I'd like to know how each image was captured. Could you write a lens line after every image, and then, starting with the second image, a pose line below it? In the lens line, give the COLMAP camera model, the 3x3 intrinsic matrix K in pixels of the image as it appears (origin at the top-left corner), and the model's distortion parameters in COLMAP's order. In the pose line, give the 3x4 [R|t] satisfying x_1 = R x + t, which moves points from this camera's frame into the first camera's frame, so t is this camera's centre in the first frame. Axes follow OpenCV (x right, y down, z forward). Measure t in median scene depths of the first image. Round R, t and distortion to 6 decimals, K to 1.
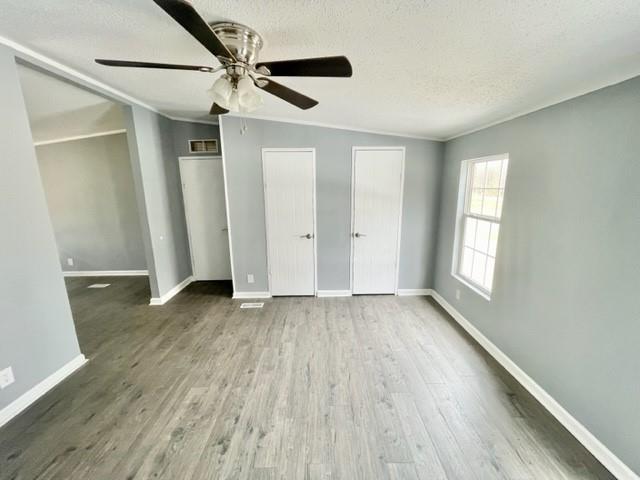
lens RADIAL K [[258.0, 0, 320.0], [0, 258.0, 240.0], [0, 0, 1]] dist [-0.001555, 0.000402]
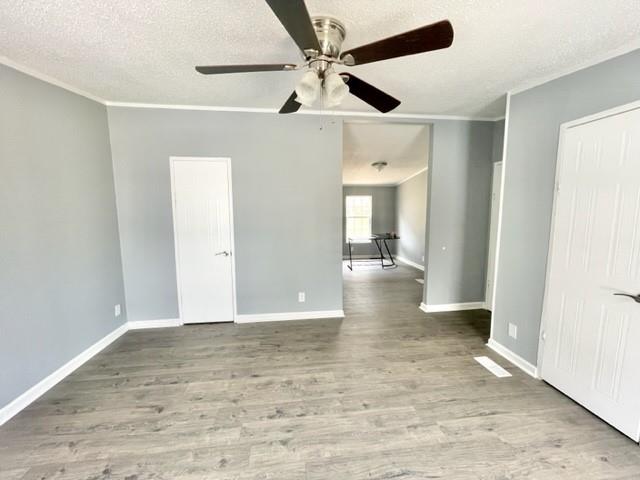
lens RADIAL K [[258.0, 0, 320.0], [0, 258.0, 240.0], [0, 0, 1]] dist [-0.001555, 0.000402]
pose [[0.114966, 0.122807, -0.985749, 0.386751], [-0.198003, 0.975249, 0.098406, -0.054920], [0.973436, 0.183867, 0.136436, 0.525294]]
